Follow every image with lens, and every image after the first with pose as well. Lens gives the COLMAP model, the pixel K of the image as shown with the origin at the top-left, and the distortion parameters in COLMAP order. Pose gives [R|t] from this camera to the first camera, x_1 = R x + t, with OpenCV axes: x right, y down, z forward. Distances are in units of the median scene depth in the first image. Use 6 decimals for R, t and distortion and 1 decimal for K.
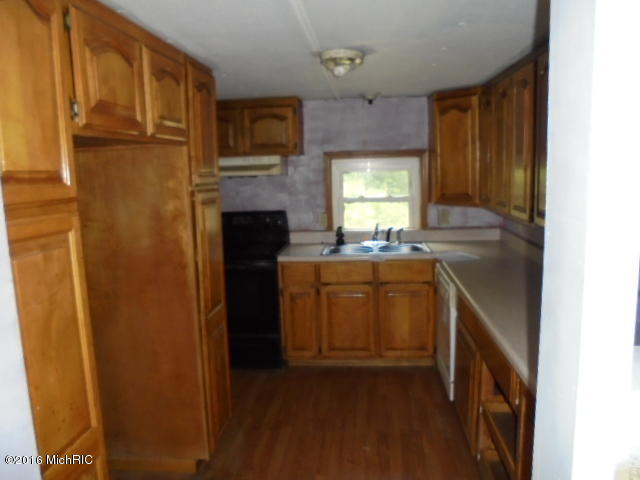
lens RADIAL K [[480.6, 0, 320.0], [0, 480.6, 240.0], [0, 0, 1]] dist [-0.133904, 0.113379]
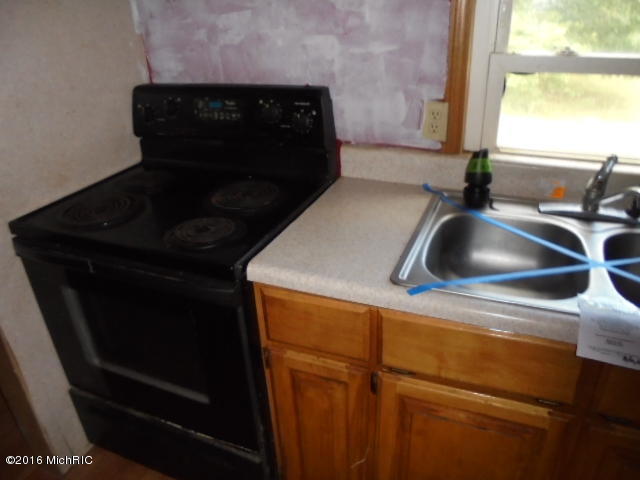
lens RADIAL K [[480.6, 0, 320.0], [0, 480.6, 240.0], [0, 0, 1]] dist [-0.133904, 0.113379]
pose [[0.952557, 0.131237, -0.274612, 0.031953], [-0.028785, 0.937062, 0.347973, -0.077324], [0.302996, -0.323560, 0.896383, 0.650540]]
